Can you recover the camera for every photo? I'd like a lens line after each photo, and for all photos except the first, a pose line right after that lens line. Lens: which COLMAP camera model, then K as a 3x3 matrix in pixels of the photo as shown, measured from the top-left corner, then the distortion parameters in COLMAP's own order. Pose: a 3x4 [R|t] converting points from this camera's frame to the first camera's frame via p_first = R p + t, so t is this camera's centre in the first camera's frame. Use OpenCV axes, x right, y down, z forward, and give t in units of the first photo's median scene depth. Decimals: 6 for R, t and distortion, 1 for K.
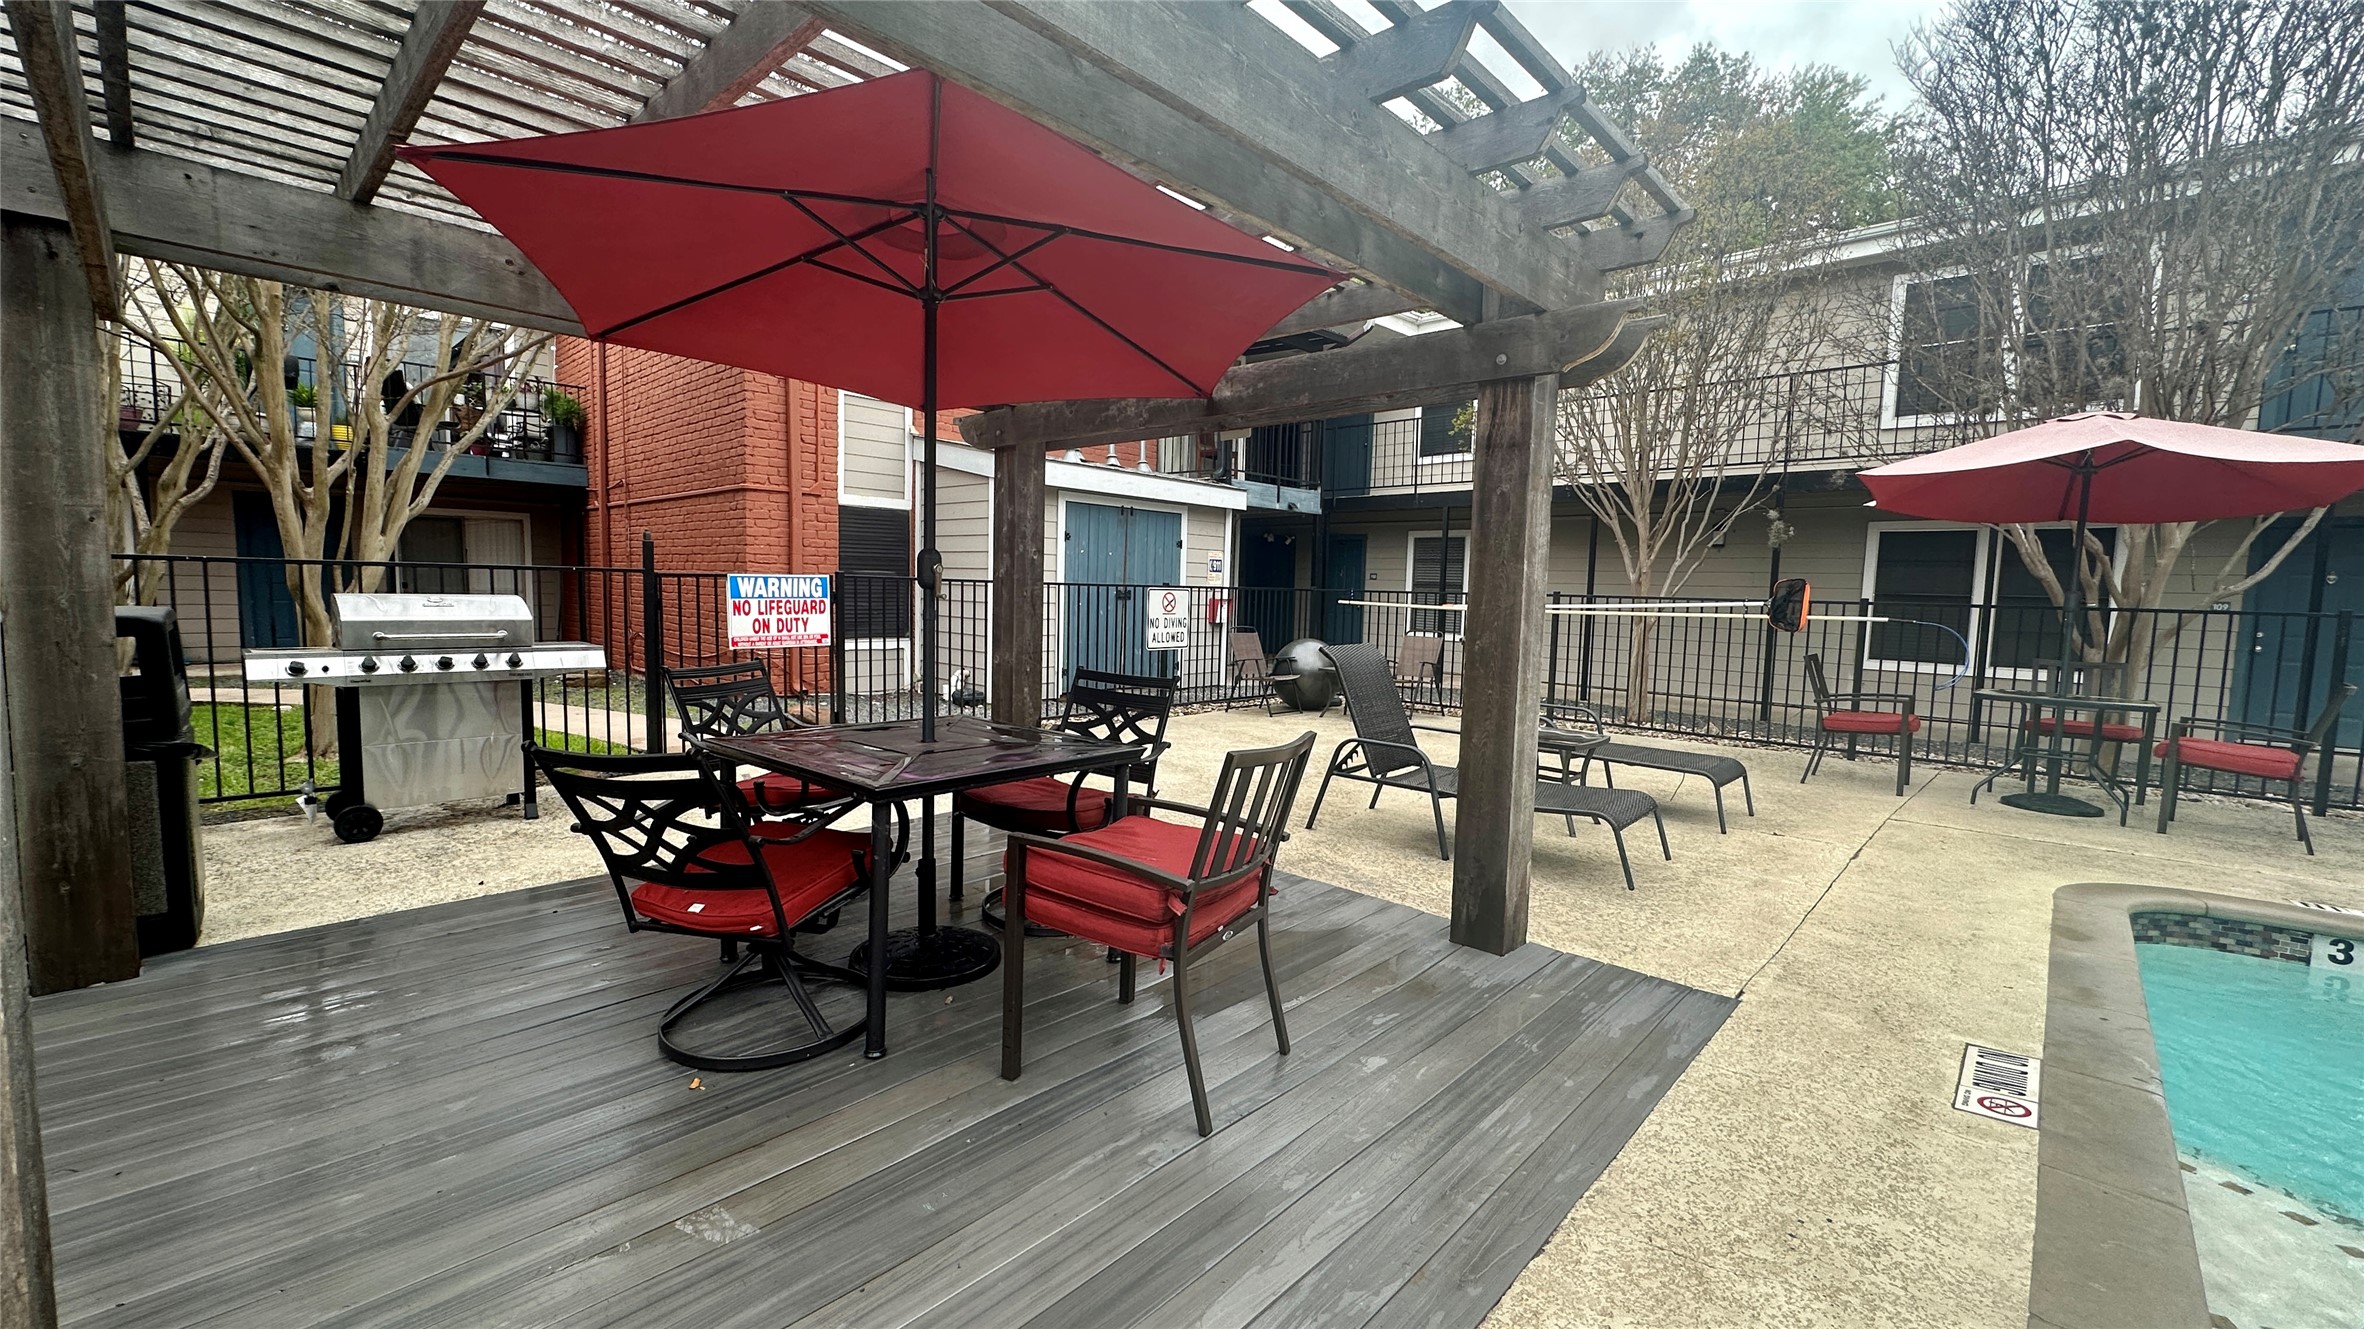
lens RADIAL K [[940.4, 0, 1182.0], [0, 940.4, 664.5], [0, 0, 1]] dist [-0.000779, 0.001022]
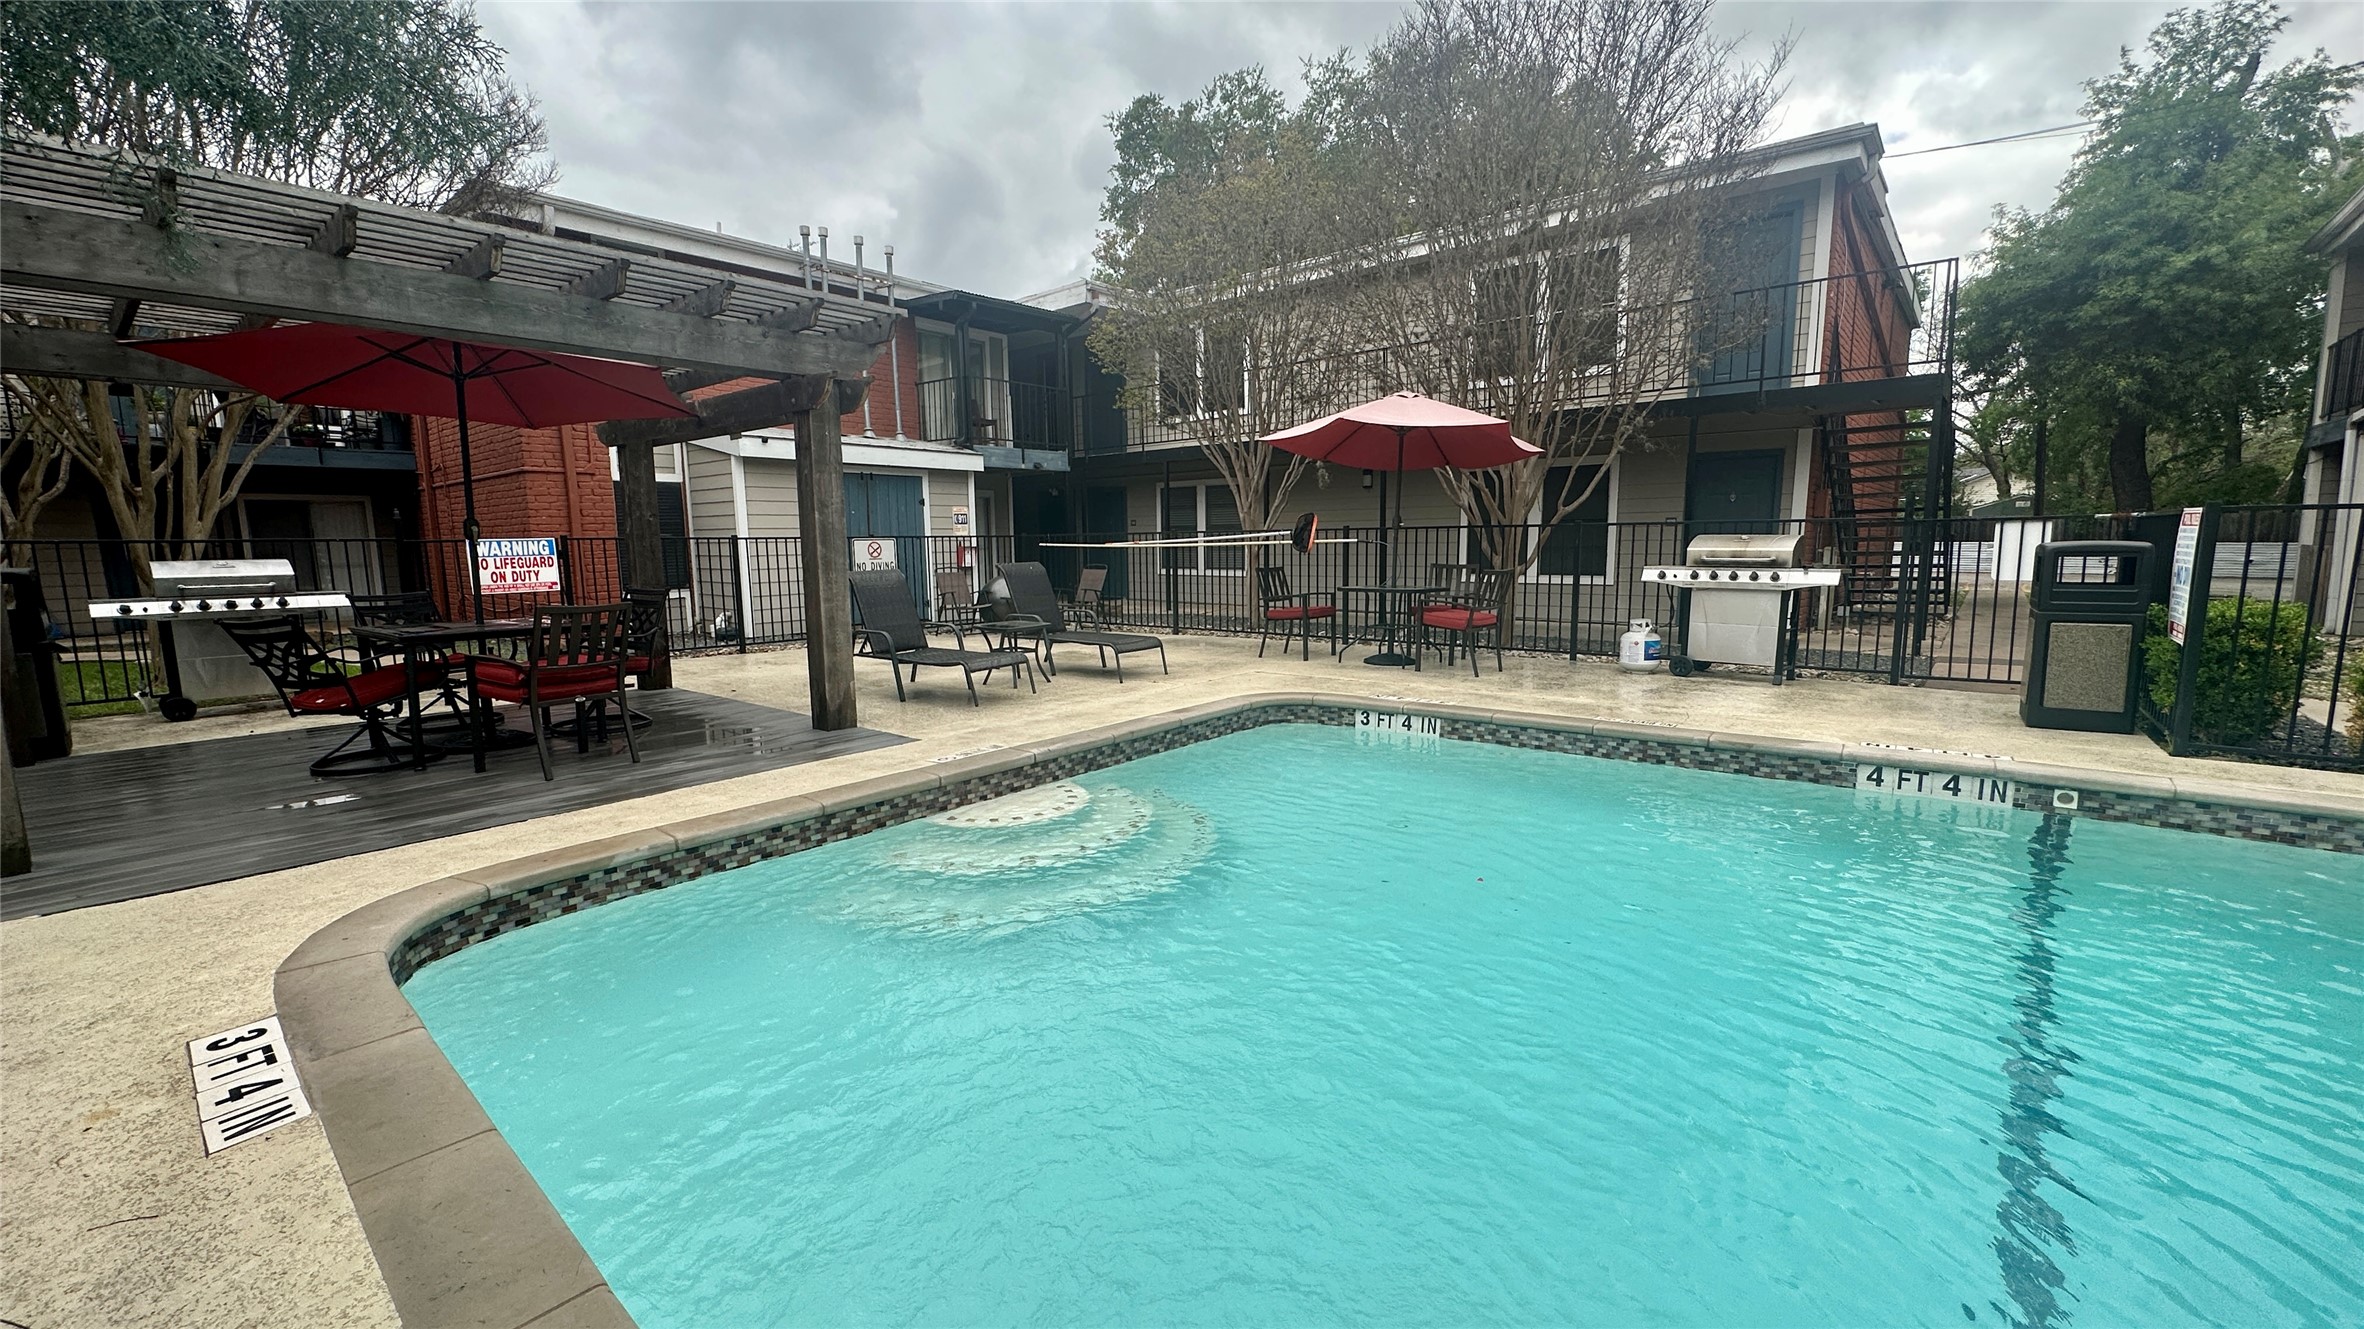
lens RADIAL K [[940.4, 0, 1182.0], [0, 940.4, 664.5], [0, 0, 1]] dist [-0.000779, 0.001022]
pose [[0.997578, -0.045960, 0.052206, 0.416959], [0.043248, 0.997714, 0.051936, 0.051565], [-0.054473, -0.049552, 0.997285, -0.379474]]
